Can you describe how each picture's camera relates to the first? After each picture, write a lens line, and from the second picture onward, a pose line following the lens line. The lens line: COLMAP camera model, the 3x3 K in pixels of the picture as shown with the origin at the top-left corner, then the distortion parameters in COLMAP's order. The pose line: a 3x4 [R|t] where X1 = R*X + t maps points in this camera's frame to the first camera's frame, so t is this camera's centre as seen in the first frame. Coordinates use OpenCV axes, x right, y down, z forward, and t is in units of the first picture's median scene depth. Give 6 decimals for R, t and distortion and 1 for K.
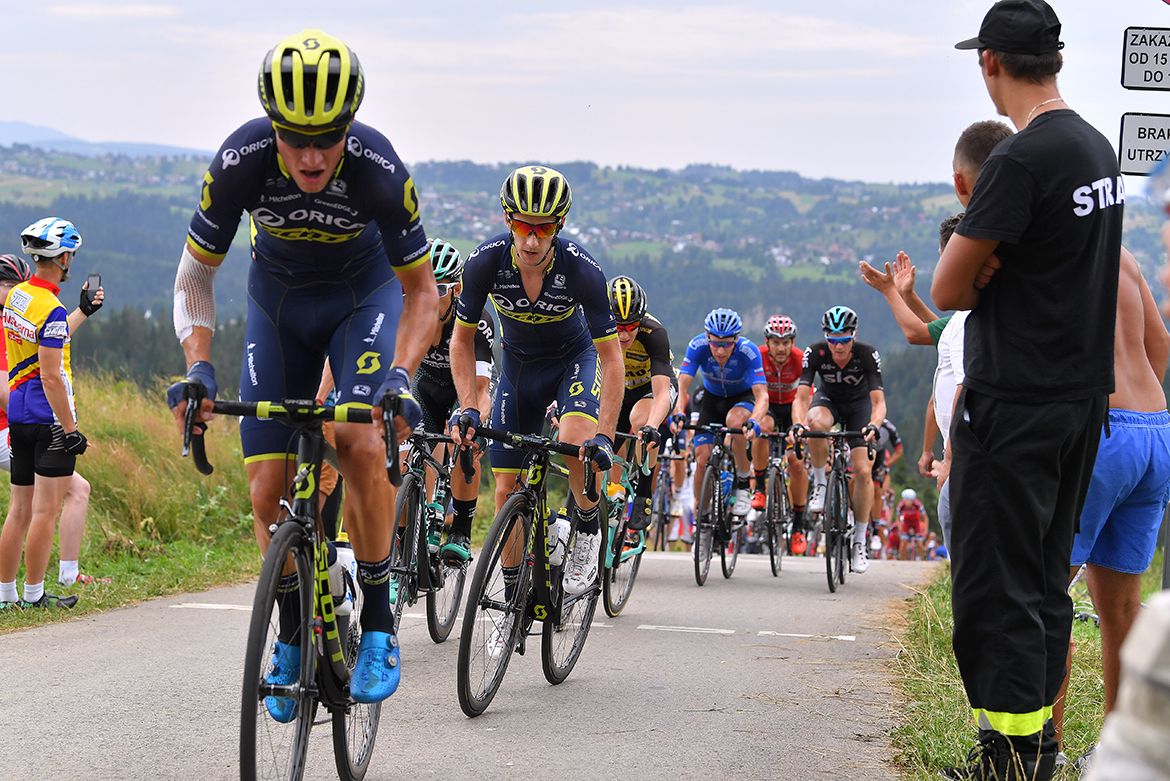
lens RADIAL K [[2355.0, 0, 583.7], [0, 2355.0, 387.0], [0, 0, 1]] dist [0.072577, 0.000000]
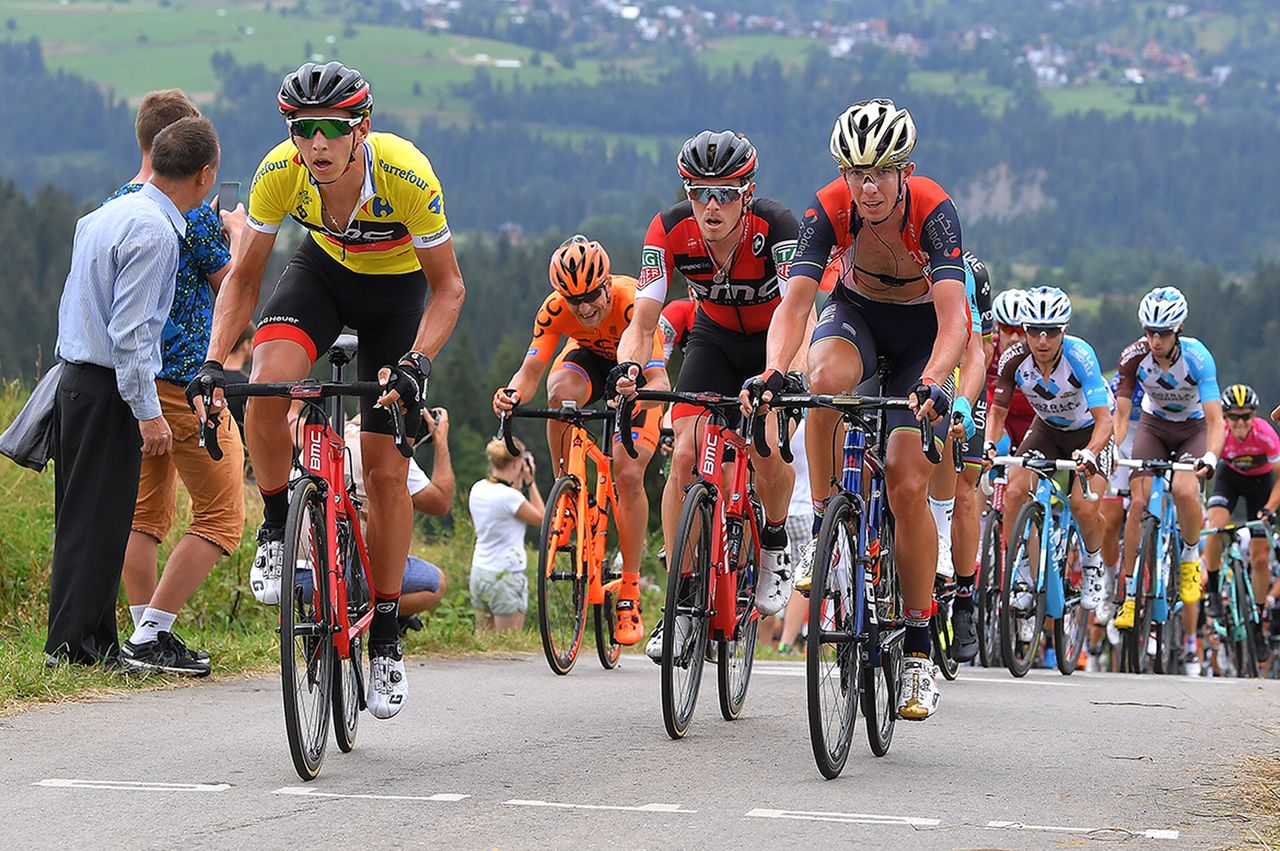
lens RADIAL K [[3018.4, 0, 642.4], [0, 3018.4, 430.1], [0, 0, 1]] dist [0.083150, 0.000000]
pose [[0.997002, 0.005315, 0.077190, -0.050128], [-0.004018, 0.999848, -0.016949, 0.032329], [-0.077269, 0.016588, 0.996872, 0.370622]]
